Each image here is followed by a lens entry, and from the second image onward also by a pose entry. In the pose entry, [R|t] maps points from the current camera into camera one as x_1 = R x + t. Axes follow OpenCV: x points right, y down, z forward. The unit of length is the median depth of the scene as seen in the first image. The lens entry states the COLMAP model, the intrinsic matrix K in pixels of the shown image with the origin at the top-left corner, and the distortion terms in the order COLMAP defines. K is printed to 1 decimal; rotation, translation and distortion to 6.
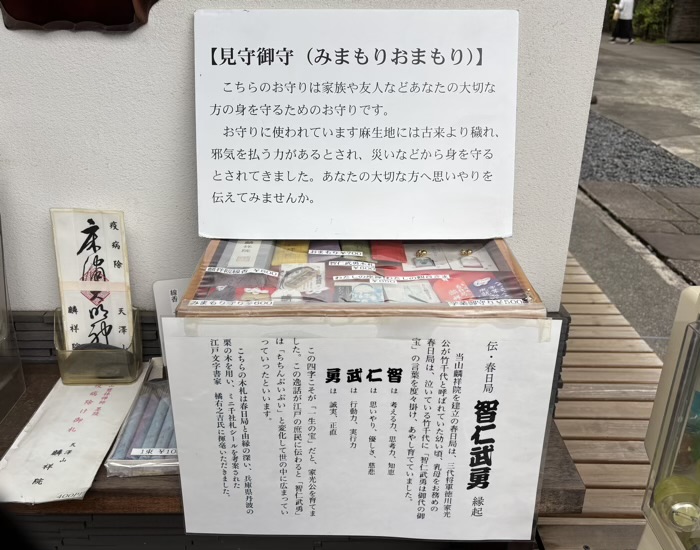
lens RADIAL K [[659.4, 0, 350.0], [0, 659.4, 275.0], [0, 0, 1]] dist [0.002738, 0.002141]
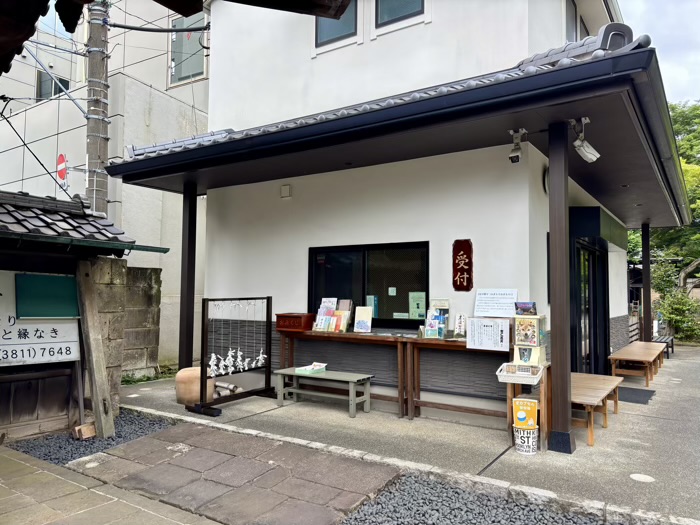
lens RADIAL K [[534.1, 0, 350.0], [0, 534.1, 262.5], [0, 0, 1]] dist [0.026961, 0.003063]
pose [[0.826709, -0.041002, -0.561133, 2.116742], [-0.227275, 0.888011, -0.399727, 2.222283], [0.514682, 0.457990, 0.724809, -4.571990]]
